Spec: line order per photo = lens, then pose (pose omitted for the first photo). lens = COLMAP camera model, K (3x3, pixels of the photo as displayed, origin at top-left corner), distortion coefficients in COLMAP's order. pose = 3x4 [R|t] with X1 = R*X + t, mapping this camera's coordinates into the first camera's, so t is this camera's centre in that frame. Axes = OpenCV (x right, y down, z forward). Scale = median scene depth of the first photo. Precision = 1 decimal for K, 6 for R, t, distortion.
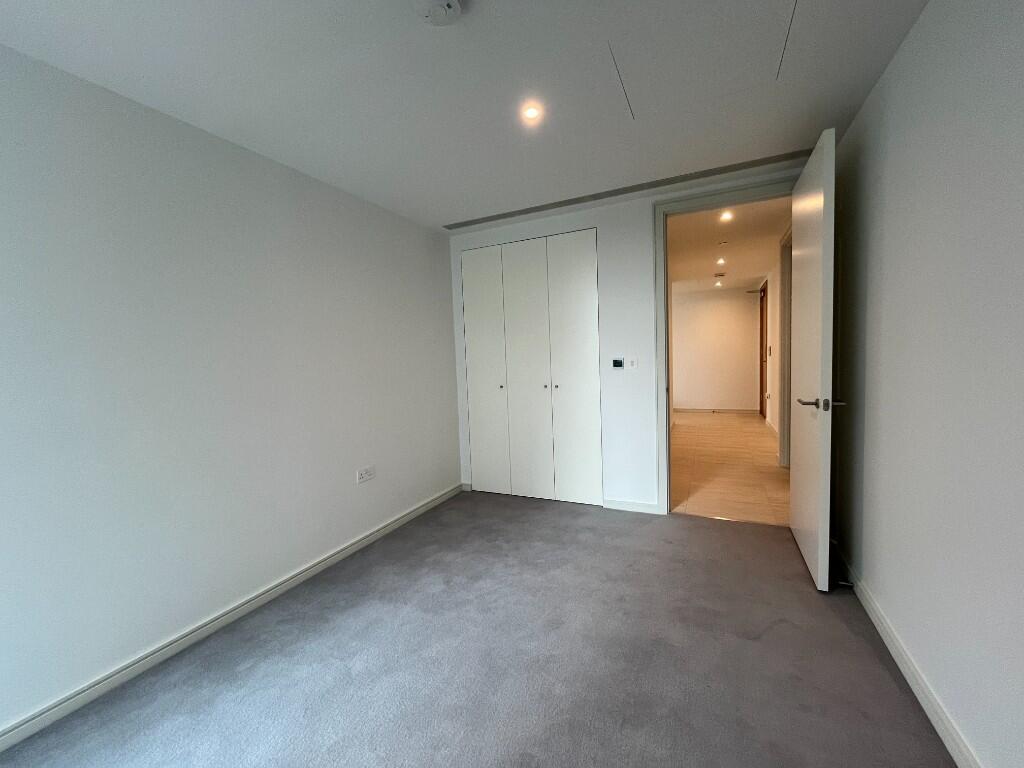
lens RADIAL K [[412.2, 0, 511.8], [0, 412.2, 386.1], [0, 0, 1]] dist [-0.002686, -0.000068]
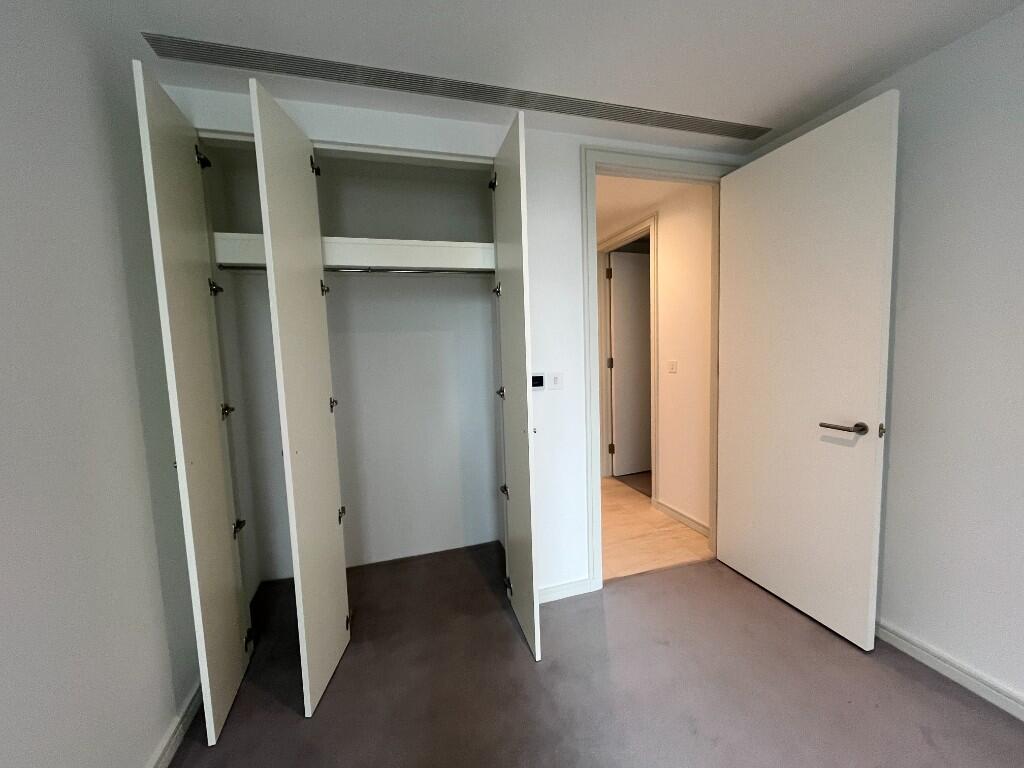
lens RADIAL K [[412.2, 0, 511.8], [0, 412.2, 386.1], [0, 0, 1]] dist [-0.002686, -0.000068]
pose [[0.736866, -0.045709, 0.674491, -0.208535], [0.052879, 0.998552, 0.009901, -0.056194], [-0.673967, 0.028371, 0.738216, 0.556698]]
